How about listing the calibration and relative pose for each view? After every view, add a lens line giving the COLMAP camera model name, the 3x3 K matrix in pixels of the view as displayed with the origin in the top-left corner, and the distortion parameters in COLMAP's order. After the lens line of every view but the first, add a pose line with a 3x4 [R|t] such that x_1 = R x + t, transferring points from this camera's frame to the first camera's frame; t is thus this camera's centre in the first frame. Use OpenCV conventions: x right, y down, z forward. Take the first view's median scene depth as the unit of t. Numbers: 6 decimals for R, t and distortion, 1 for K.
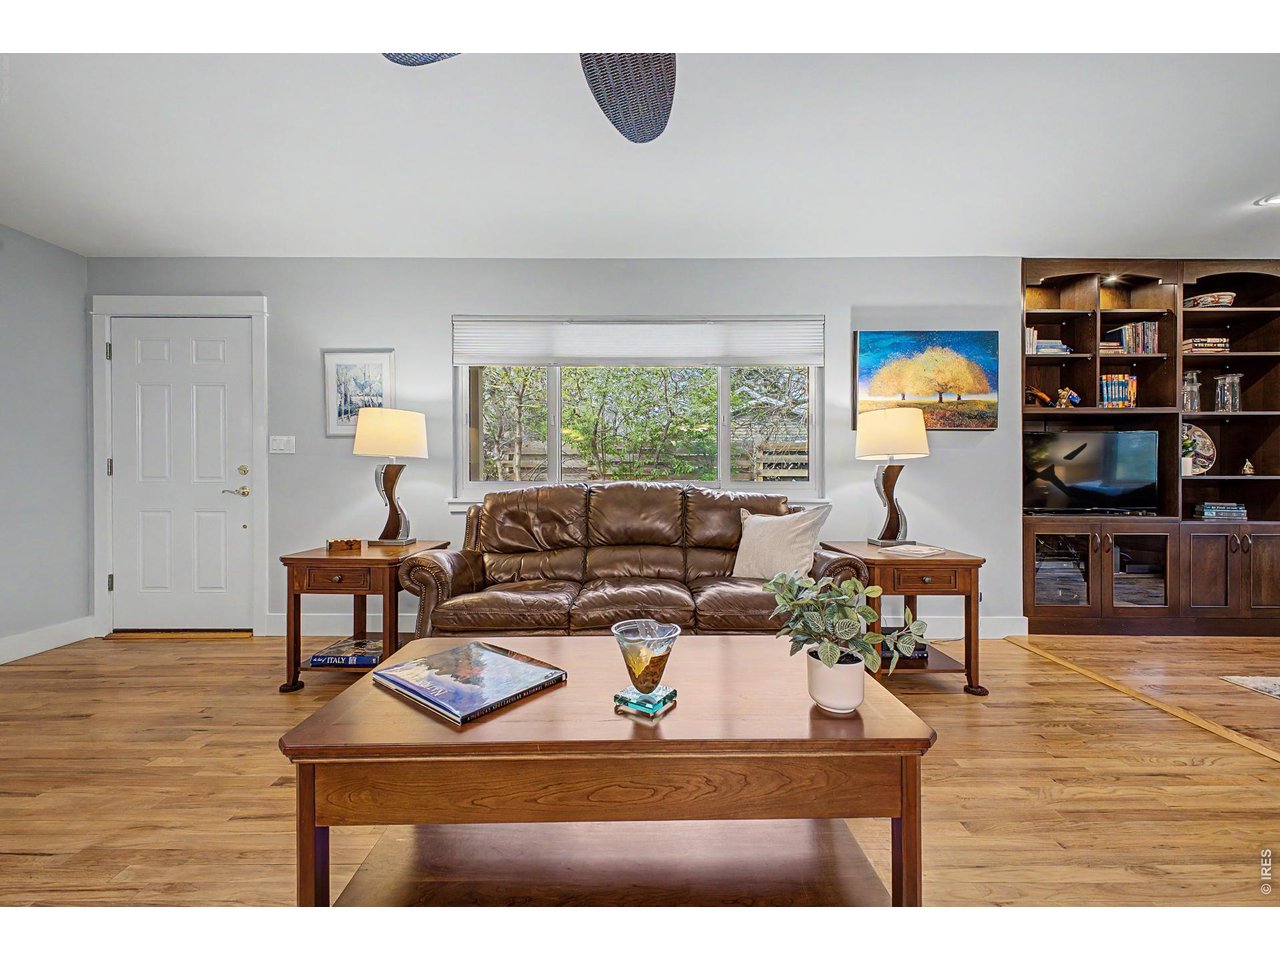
lens RADIAL K [[501.1, 0, 644.3], [0, 501.1, 479.0], [0, 0, 1]] dist [0.009328, -0.002767]
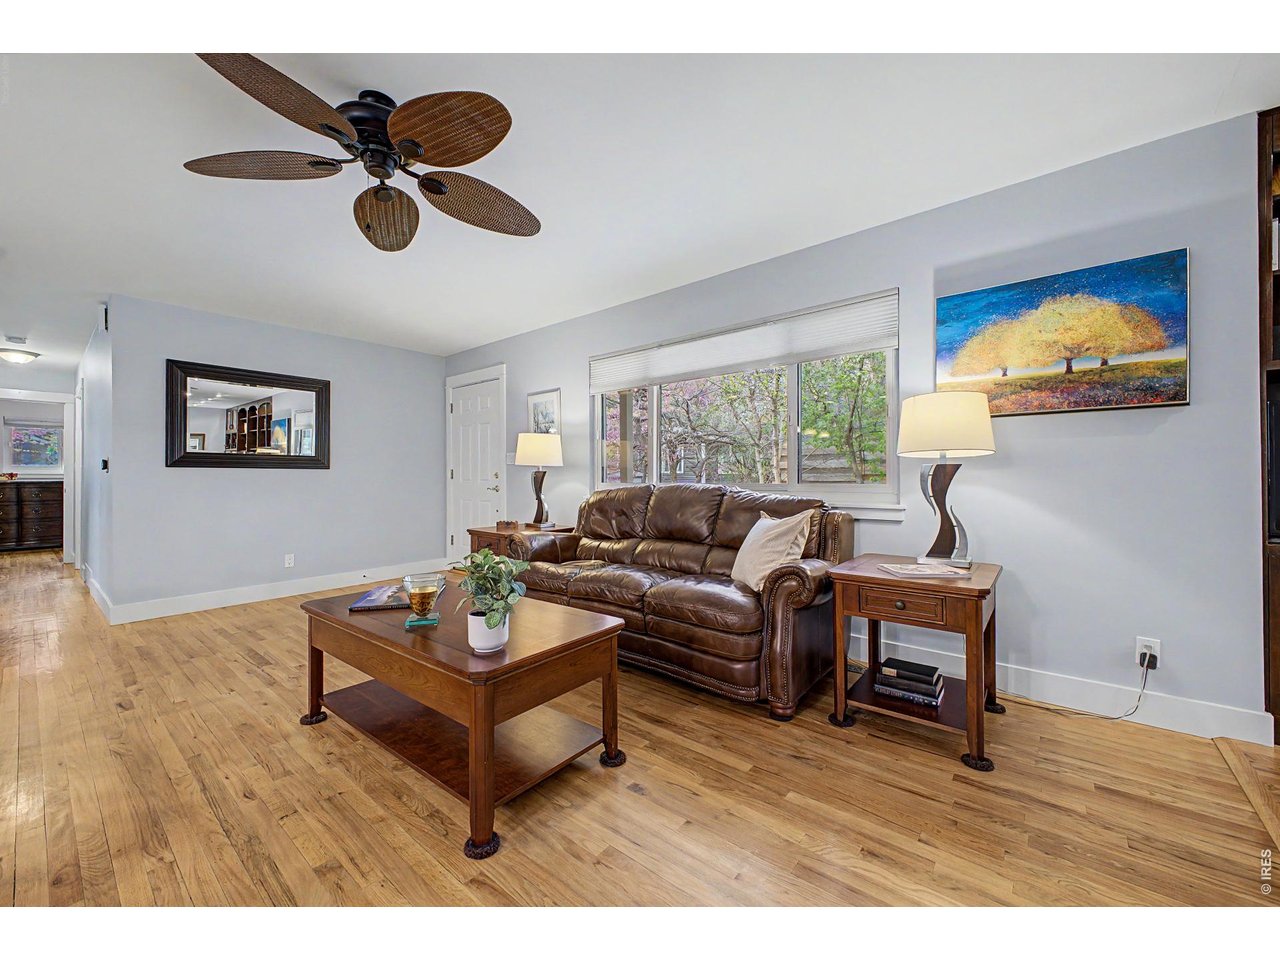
lens RADIAL K [[501.1, 0, 635.1], [0, 501.1, 475.0], [0, 0, 1]] dist [0.009328, -0.002767]
pose [[0.770943, -0.007337, -0.636862, 0.569360], [0.000414, 0.999939, -0.011018, -0.001502], [0.636904, 0.008231, 0.770899, 0.068202]]
